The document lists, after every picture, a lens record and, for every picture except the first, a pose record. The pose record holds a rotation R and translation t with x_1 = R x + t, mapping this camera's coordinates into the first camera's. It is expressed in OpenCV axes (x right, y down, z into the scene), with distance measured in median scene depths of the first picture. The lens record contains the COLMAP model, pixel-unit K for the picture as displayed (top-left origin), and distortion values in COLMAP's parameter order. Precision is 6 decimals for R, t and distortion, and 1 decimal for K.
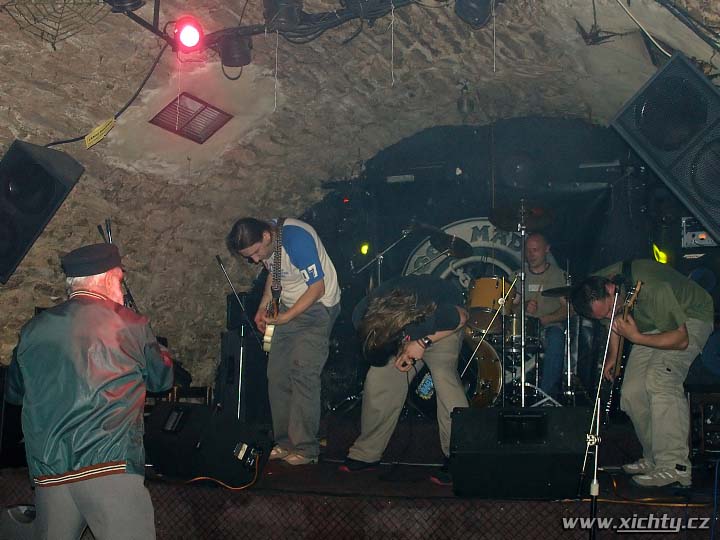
lens RADIAL K [[992.2, 0, 360.0], [0, 992.2, 270.0], [0, 0, 1]] dist [-0.141500, 0.031491]
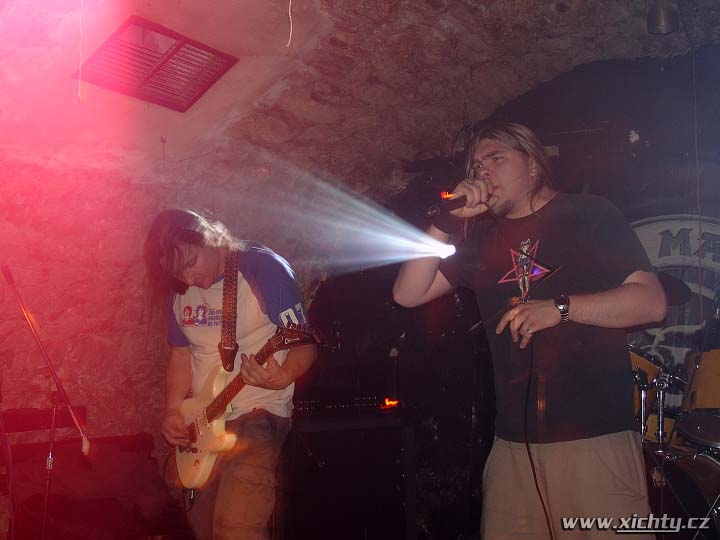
lens RADIAL K [[1070.4, 0, 360.0], [0, 1070.4, 270.0], [0, 0, 1]] dist [-0.035440, 0.037479]
pose [[0.996558, -0.026424, -0.078580, -0.017204], [0.030234, 0.998404, 0.047700, -0.061623], [0.077194, -0.049912, 0.995766, 0.386832]]
